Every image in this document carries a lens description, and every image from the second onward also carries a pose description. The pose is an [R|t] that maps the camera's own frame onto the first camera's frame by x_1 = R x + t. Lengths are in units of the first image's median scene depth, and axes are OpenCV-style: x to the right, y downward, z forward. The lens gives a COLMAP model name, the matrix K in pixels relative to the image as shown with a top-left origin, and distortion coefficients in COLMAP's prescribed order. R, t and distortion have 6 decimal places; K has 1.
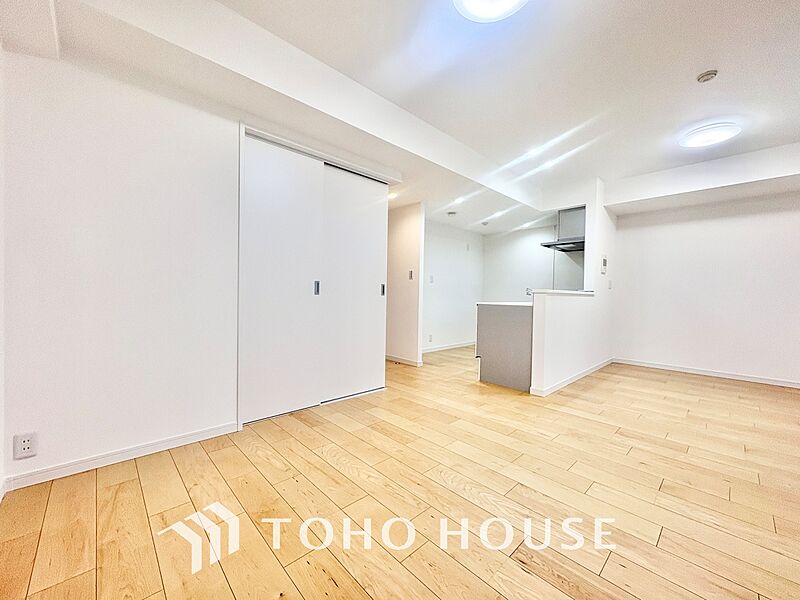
lens RADIAL K [[318.3, 0, 399.7], [0, 318.3, 301.9], [0, 0, 1]] dist [-0.001792, 0.000442]
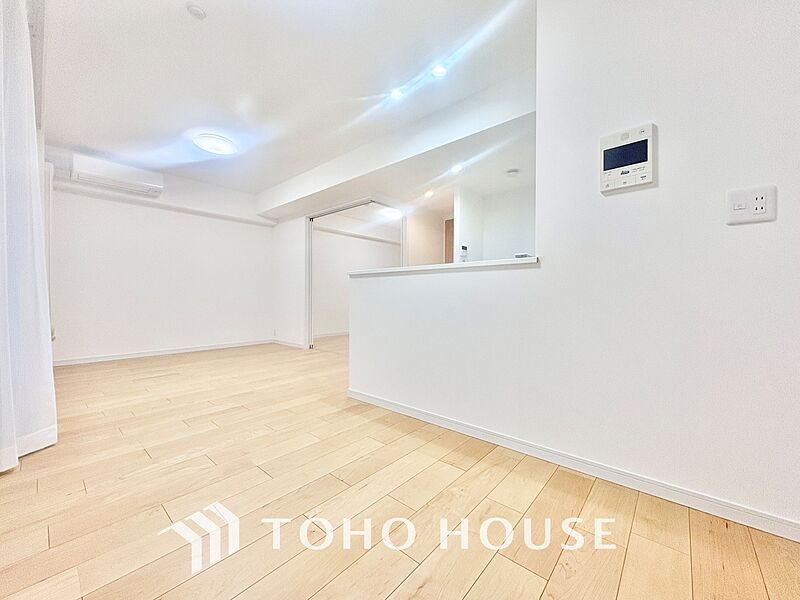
lens RADIAL K [[320.4, 0, 400.0], [0, 320.4, 300.0], [0, 0, 1]] dist [0.000229, 0.000278]
pose [[0.087082, -0.007005, -0.996177, 1.272478], [-0.020100, 0.999759, -0.008788, 0.040688], [0.995998, 0.020789, 0.086920, 1.012395]]
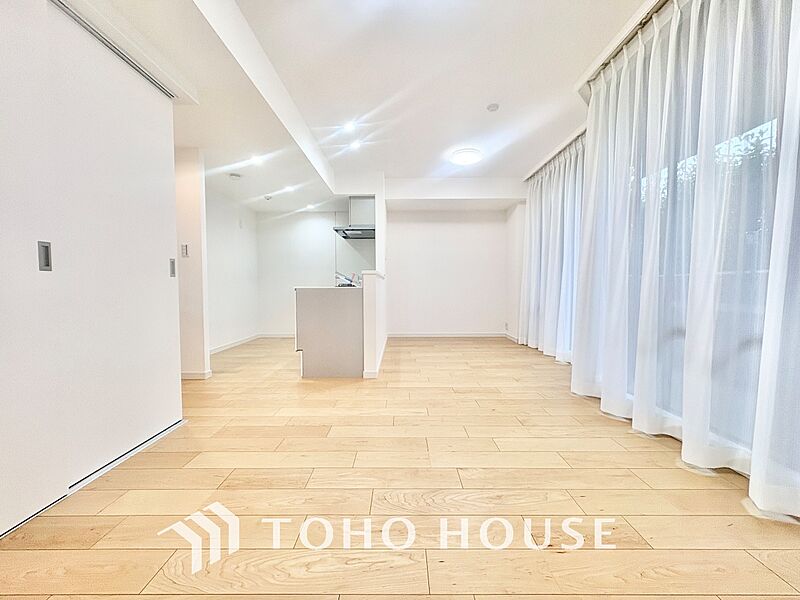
lens RADIAL K [[318.3, 0, 399.7], [0, 318.3, 301.9], [0, 0, 1]] dist [-0.001792, 0.000442]
pose [[0.691324, -0.054162, 0.720512, -0.198893], [0.034378, 0.998523, 0.042074, 0.018220], [-0.721727, -0.004317, 0.692165, 0.243789]]
